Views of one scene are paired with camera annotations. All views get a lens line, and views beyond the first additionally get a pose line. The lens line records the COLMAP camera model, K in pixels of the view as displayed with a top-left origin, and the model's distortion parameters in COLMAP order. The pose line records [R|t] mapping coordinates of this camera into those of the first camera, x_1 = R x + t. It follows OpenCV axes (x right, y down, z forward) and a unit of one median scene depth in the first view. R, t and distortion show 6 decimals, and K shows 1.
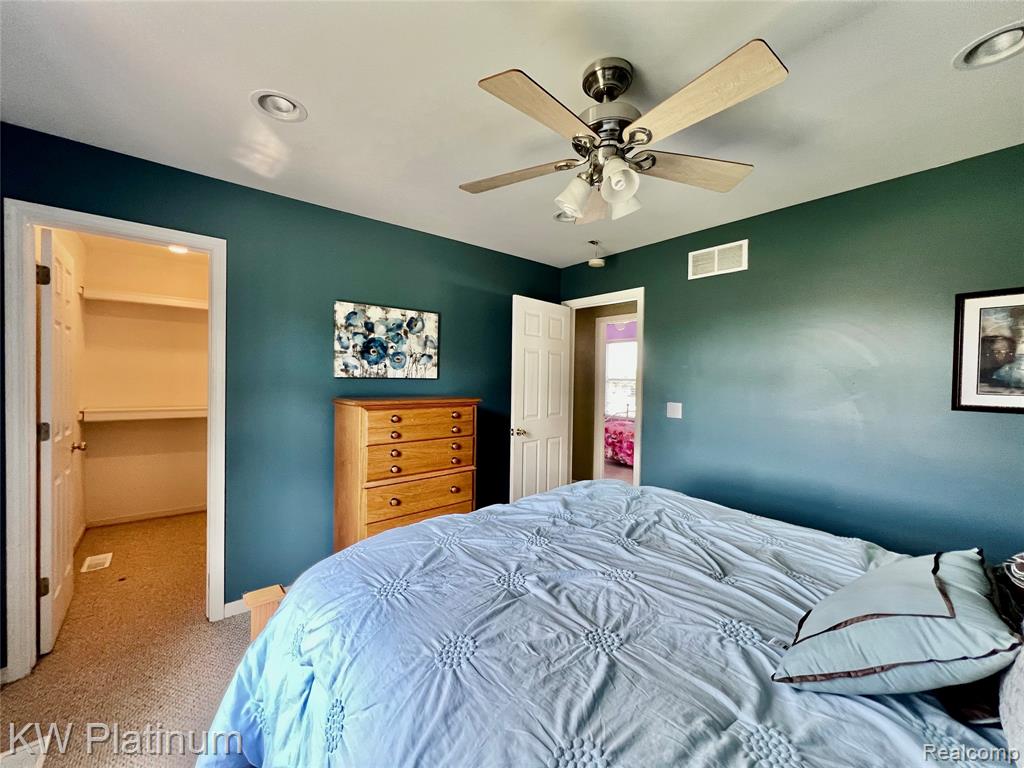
lens RADIAL K [[408.8, 0, 513.0], [0, 408.8, 384.9], [0, 0, 1]] dist [0.000554, -0.000022]
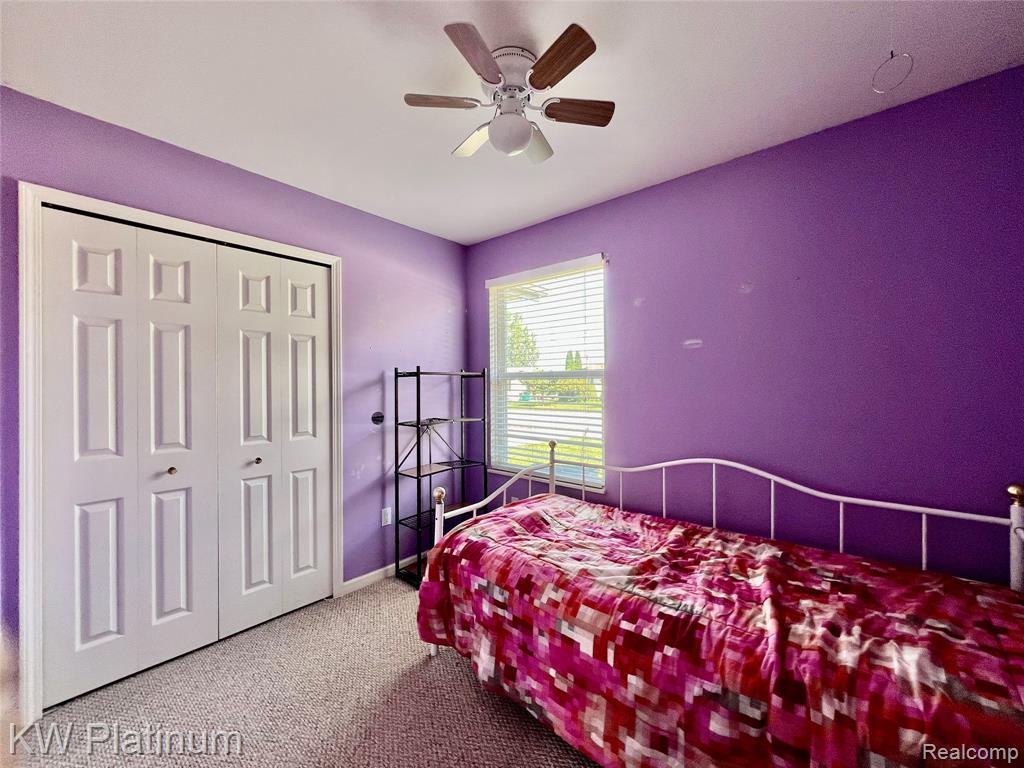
lens RADIAL K [[408.8, 0, 510.9], [0, 408.8, 383.9], [0, 0, 1]] dist [0.000554, -0.000022]
pose [[0.985860, -0.016048, 0.166803, 0.215846], [0.017624, 0.999813, -0.007969, -0.000244], [-0.166644, 0.010796, 0.985958, 0.759215]]
